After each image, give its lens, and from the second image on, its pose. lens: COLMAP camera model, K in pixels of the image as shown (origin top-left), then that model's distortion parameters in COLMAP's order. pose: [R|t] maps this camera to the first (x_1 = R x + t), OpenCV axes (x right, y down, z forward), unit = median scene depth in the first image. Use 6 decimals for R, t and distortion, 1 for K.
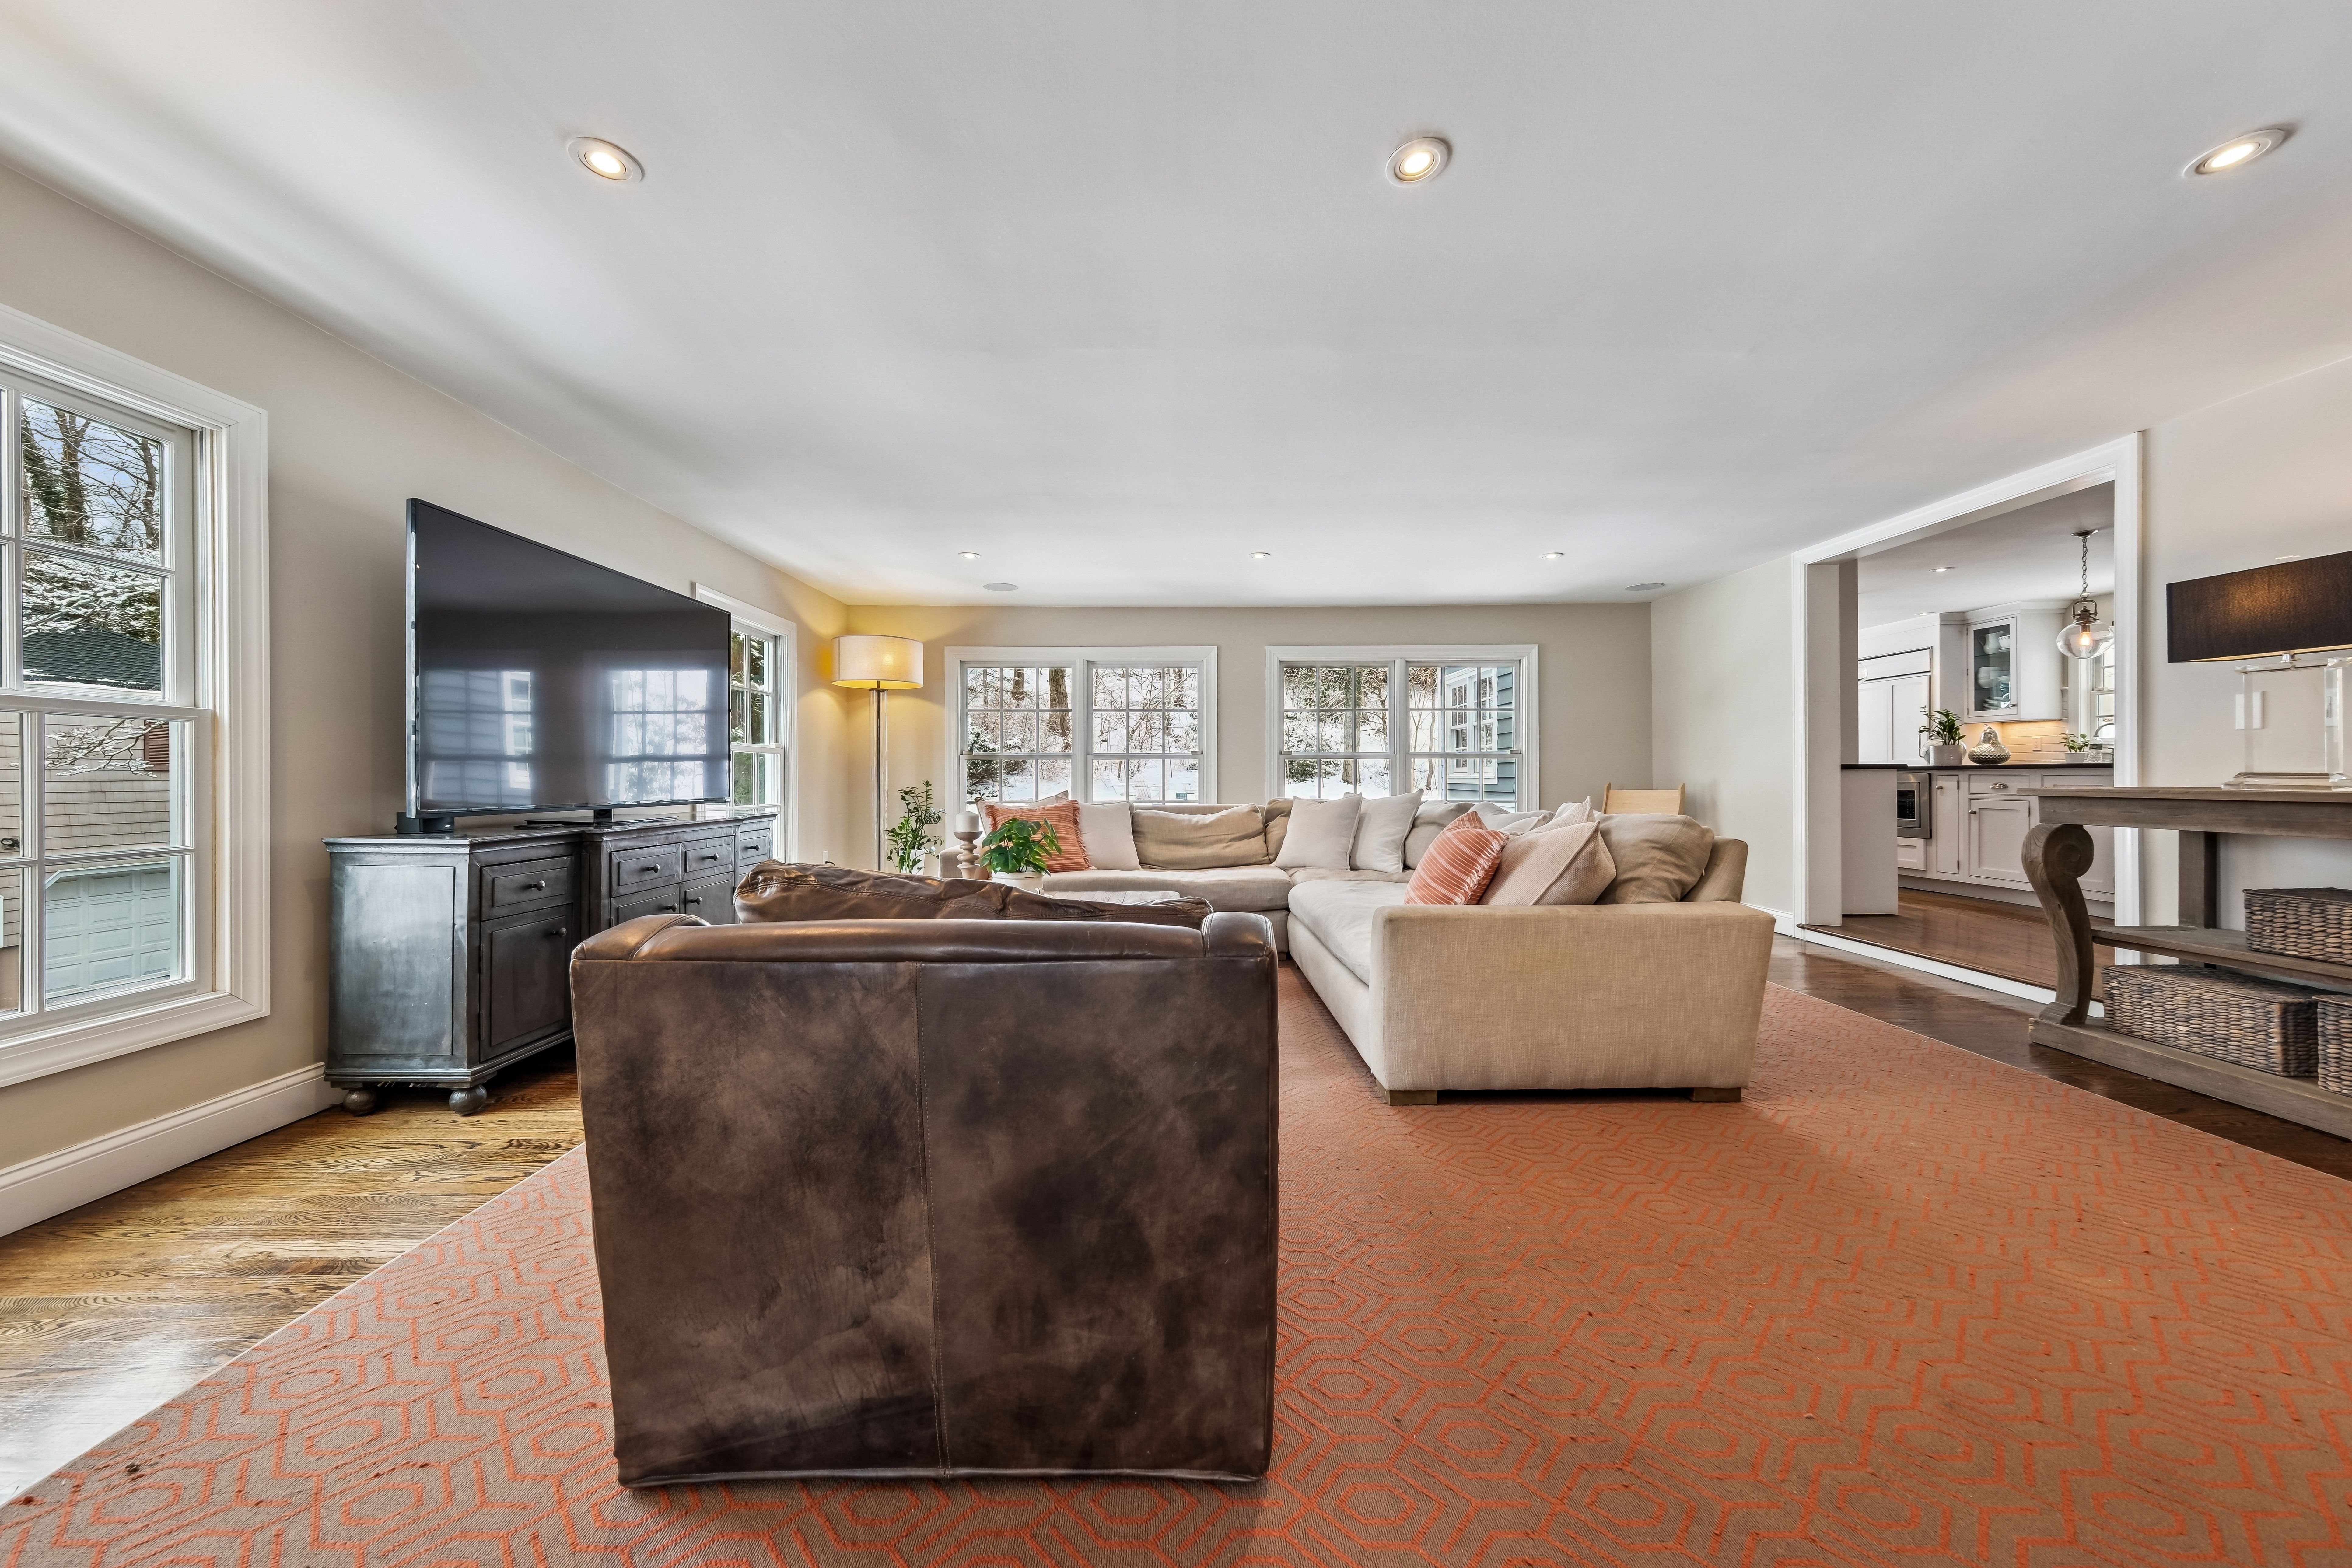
lens RADIAL K [[799.5, 0, 1183.9], [0, 799.5, 774.8], [0, 0, 1]] dist [-0.001948, 0.001891]
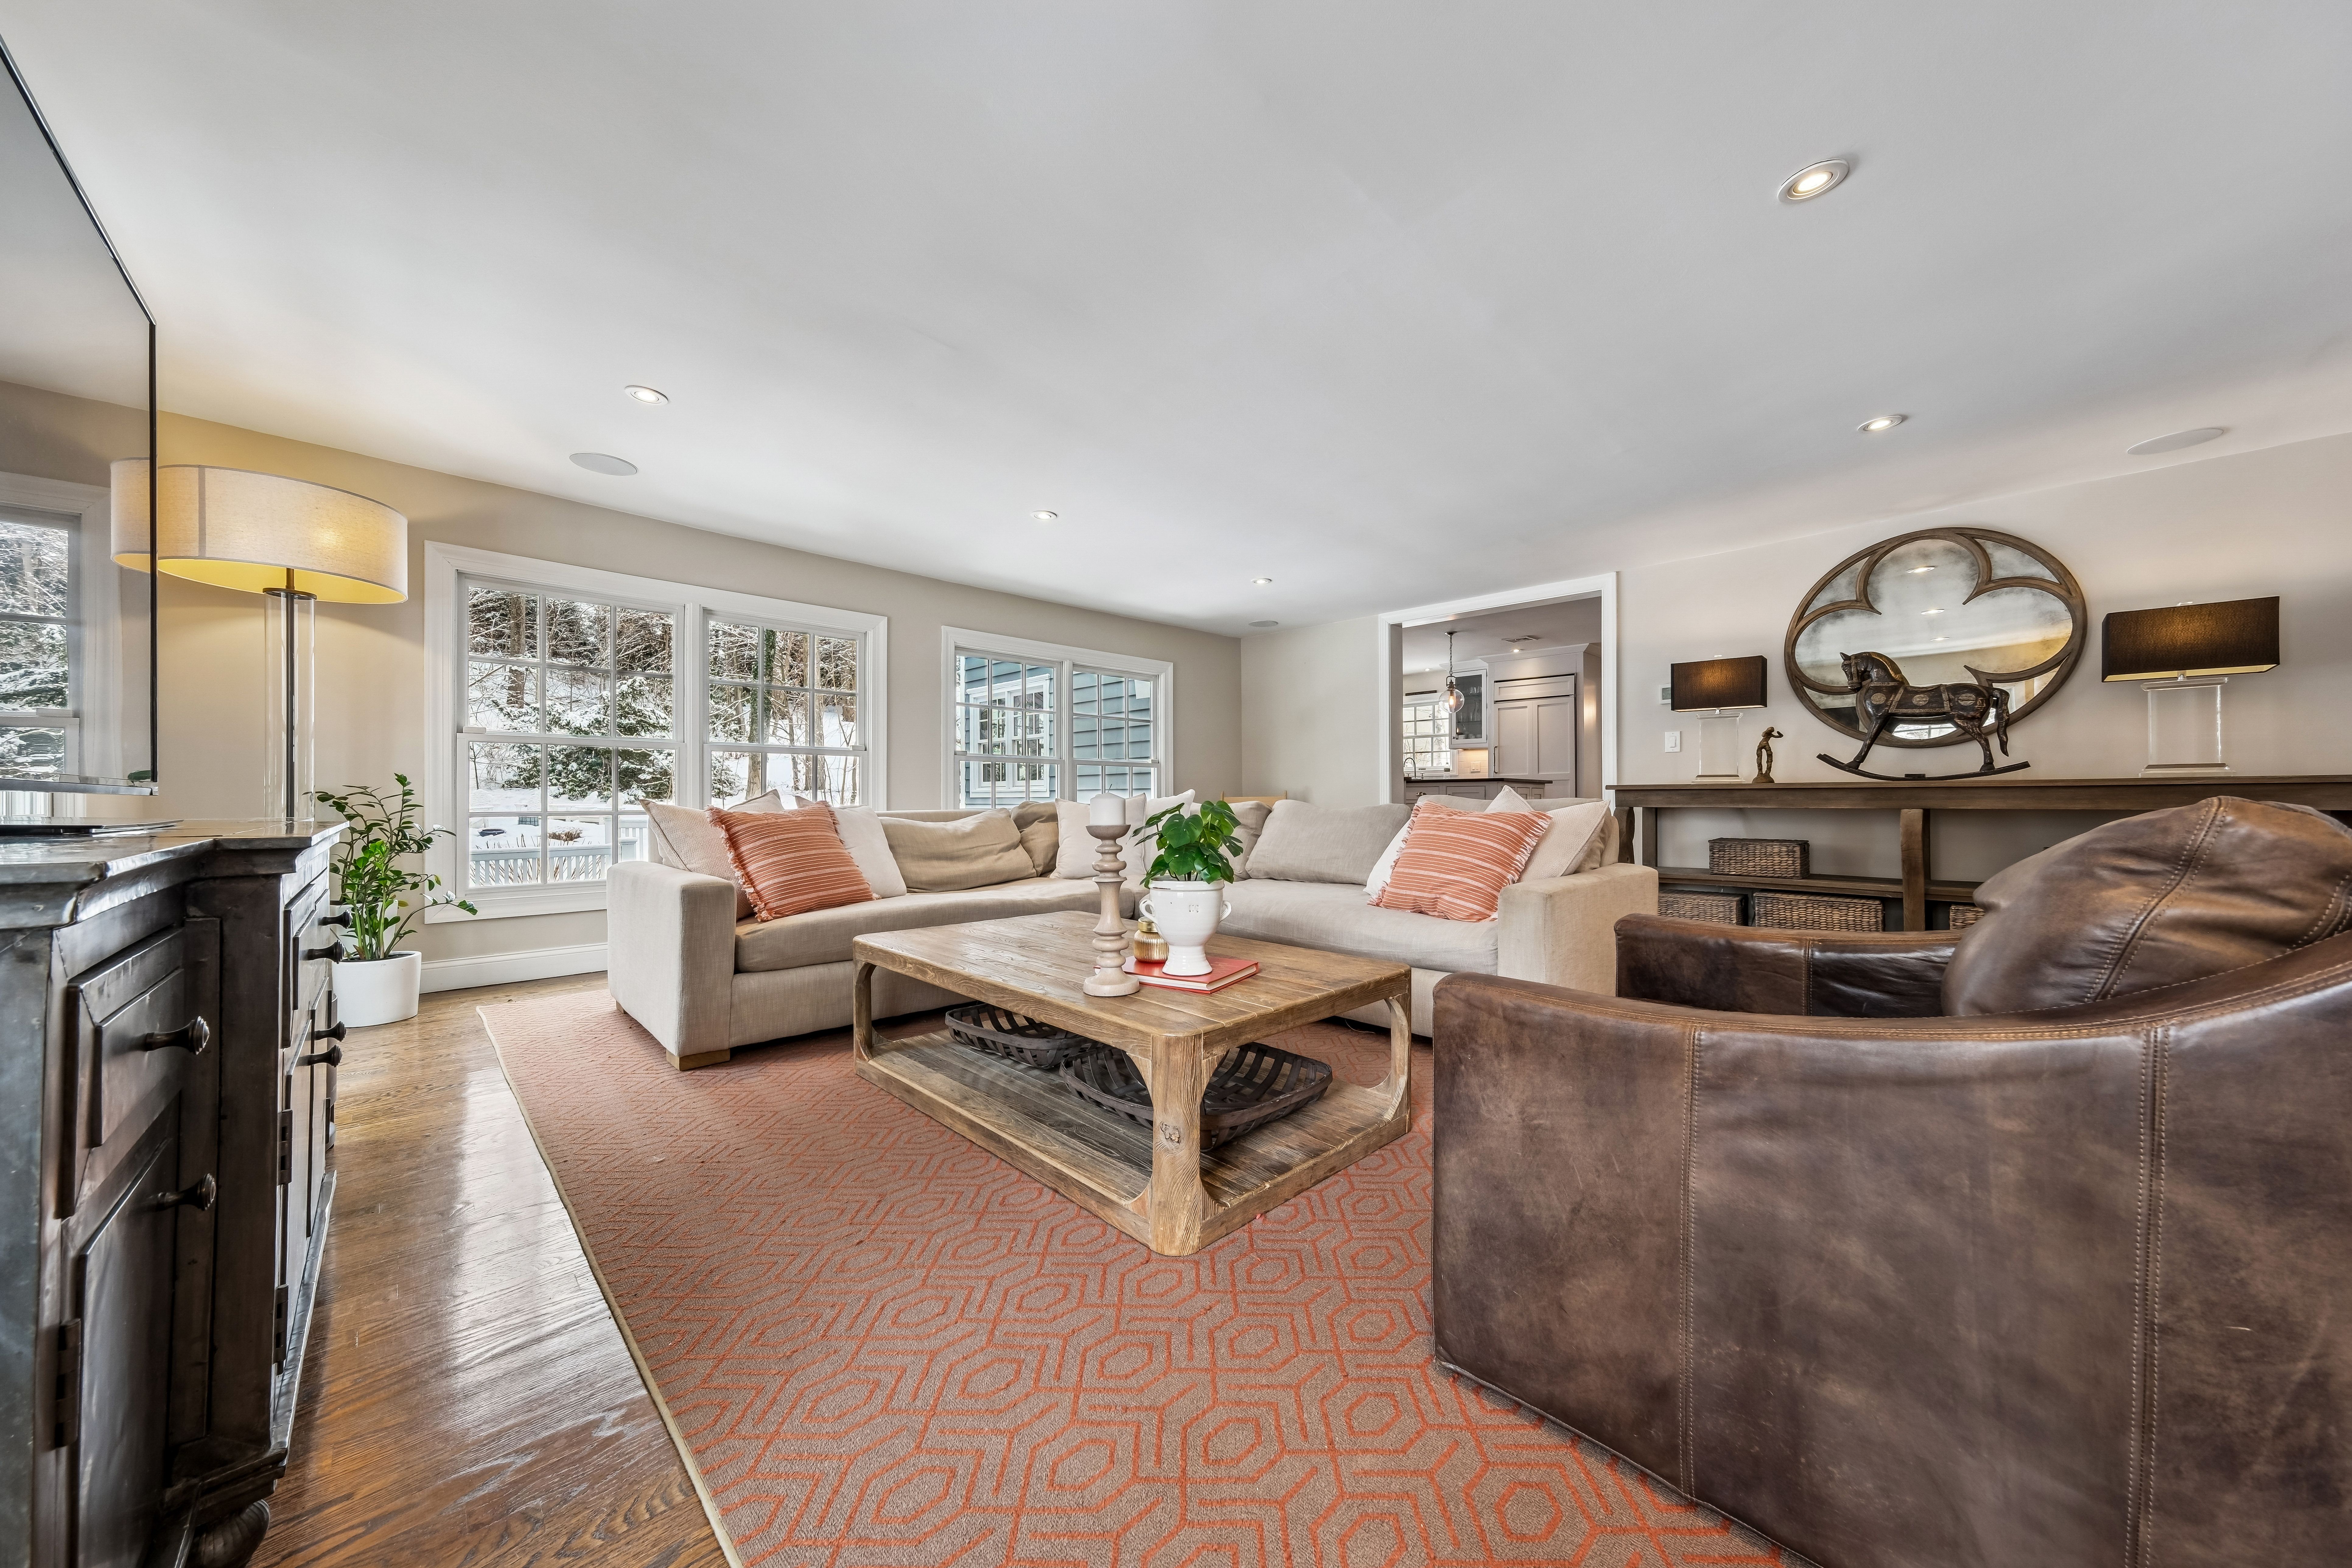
lens RADIAL K [[799.5, 0, 1175.5], [0, 799.5, 792.9], [0, 0, 1]] dist [-0.001948, 0.001891]
pose [[0.720931, 0.006612, 0.692975, -0.394009], [-0.001758, 0.999969, -0.007713, 0.028542], [-0.693005, 0.004342, 0.720920, 0.288639]]
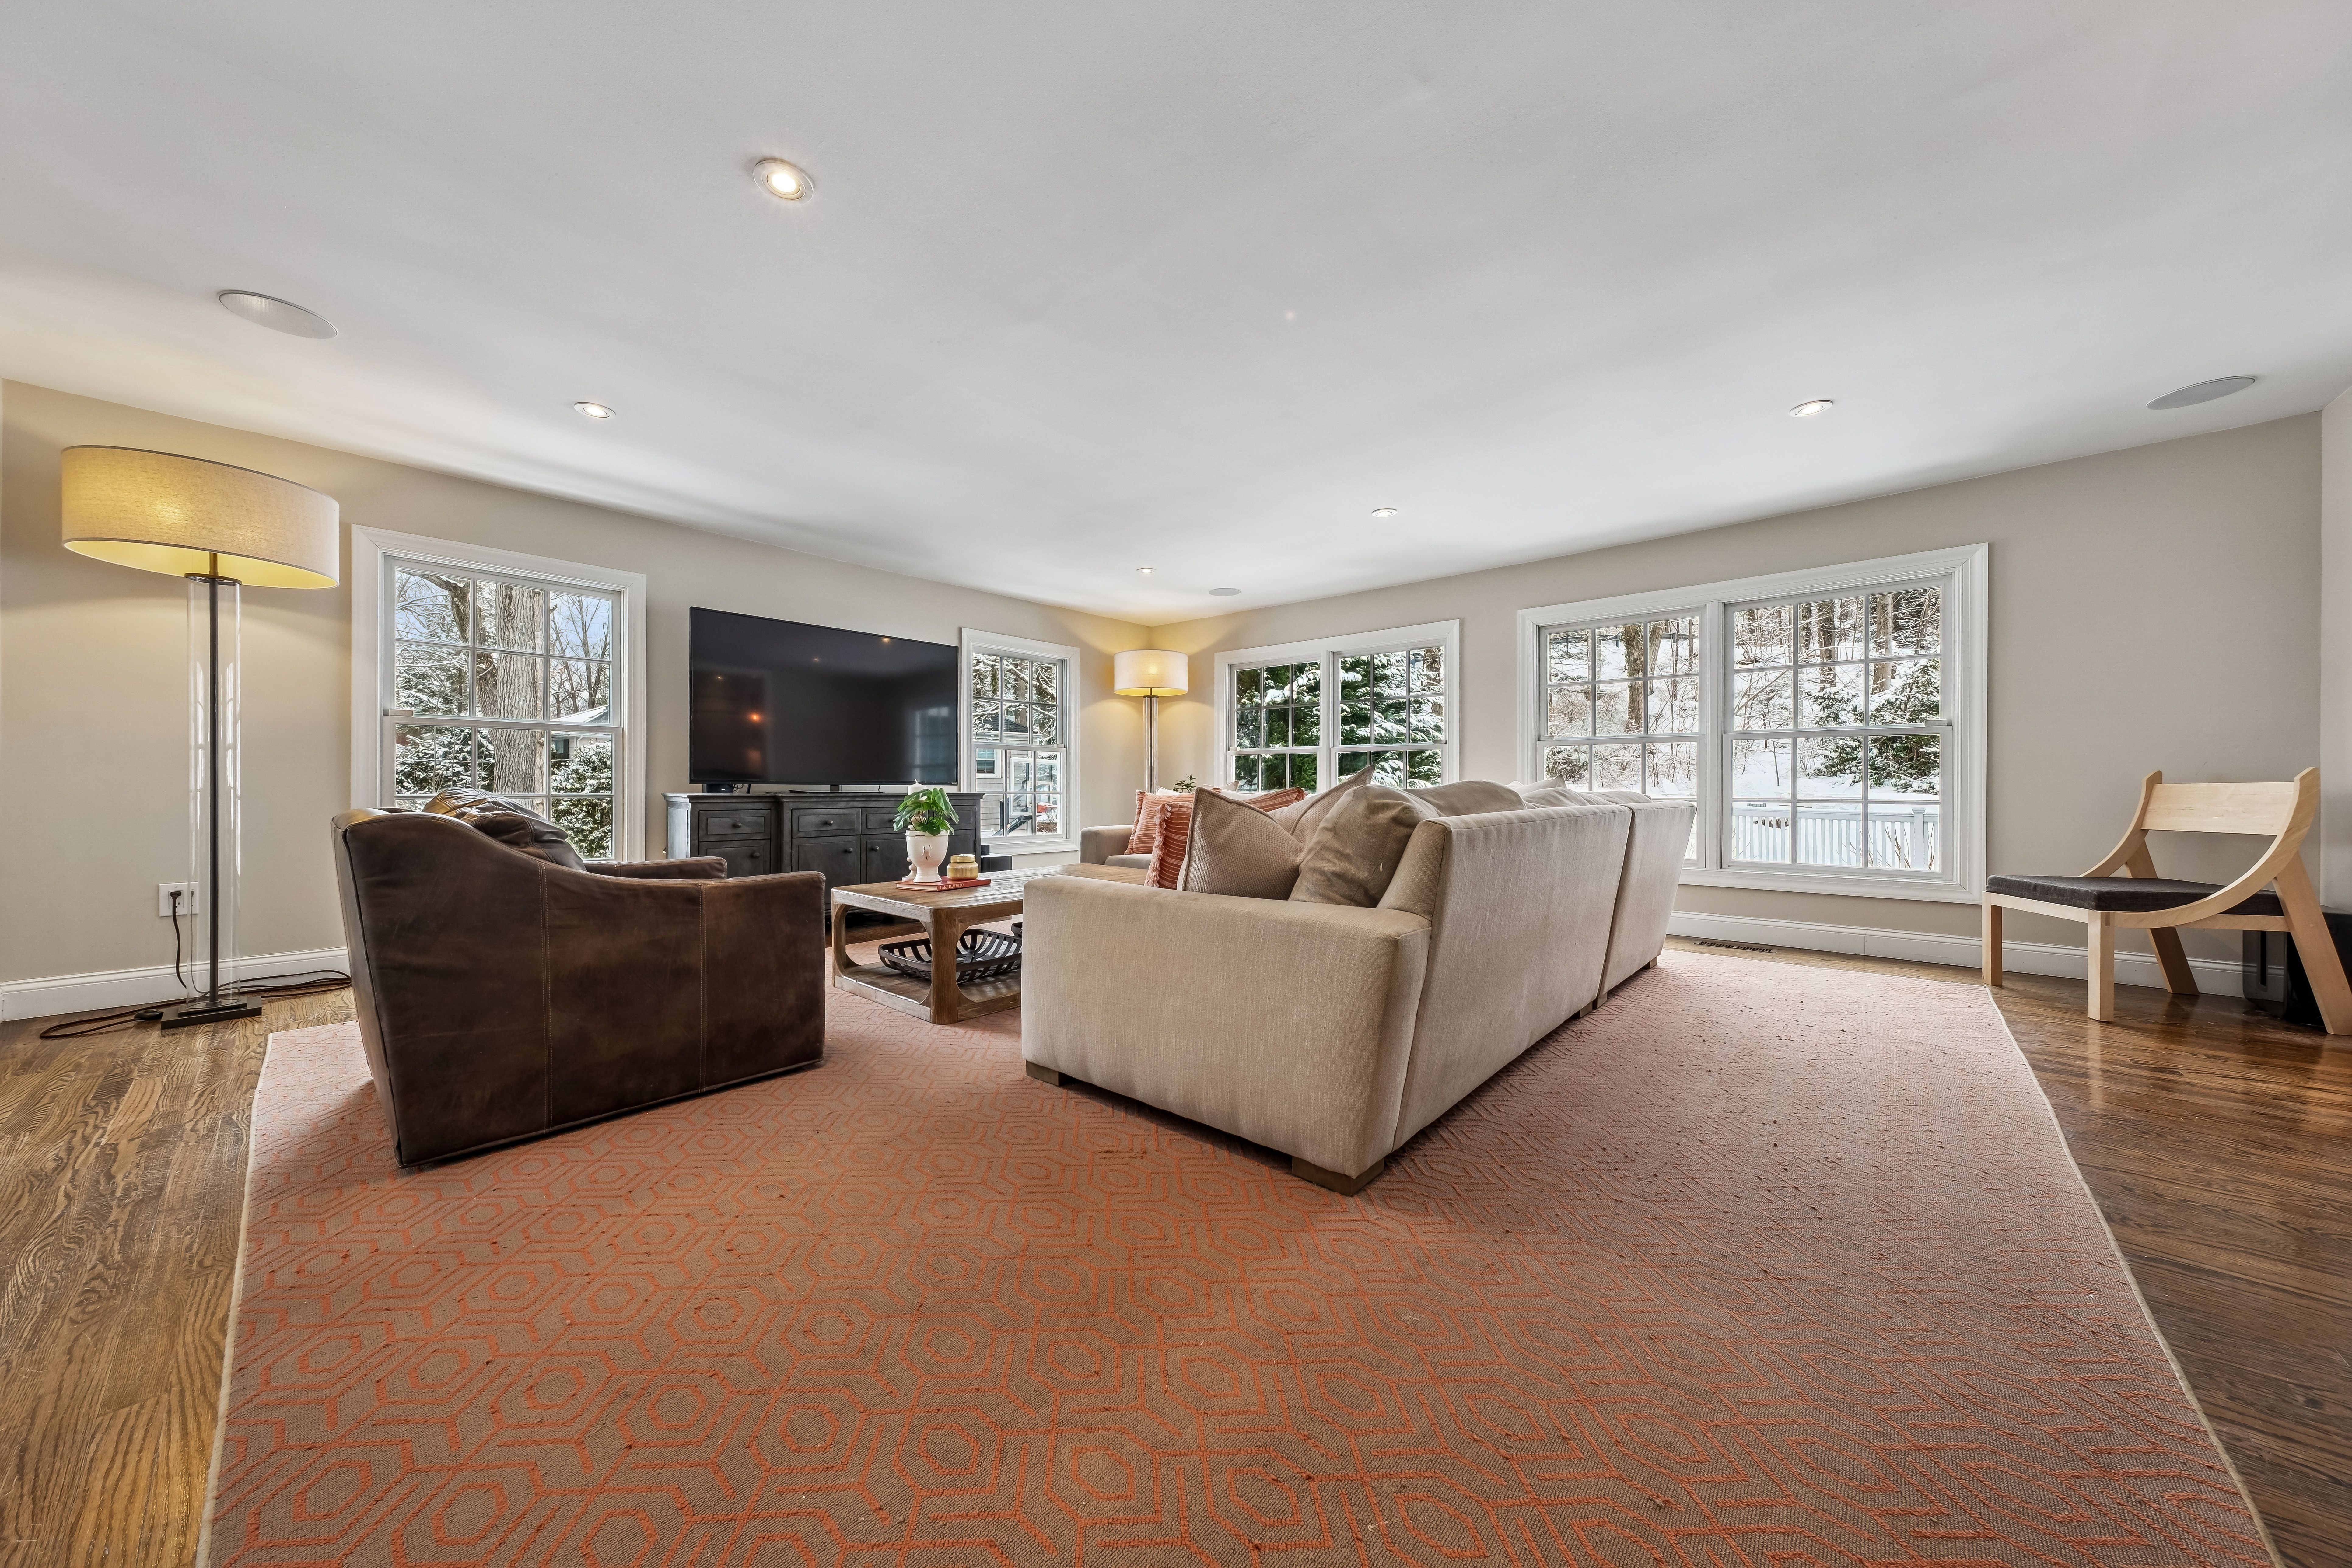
lens RADIAL K [[799.5, 0, 1179.3], [0, 799.5, 782.3], [0, 0, 1]] dist [-0.001948, 0.001891]
pose [[0.743735, -0.000324, -0.668474, 0.517035], [-0.001793, 0.999995, -0.002479, 0.026647], [0.668472, 0.003042, 0.743731, 0.192020]]
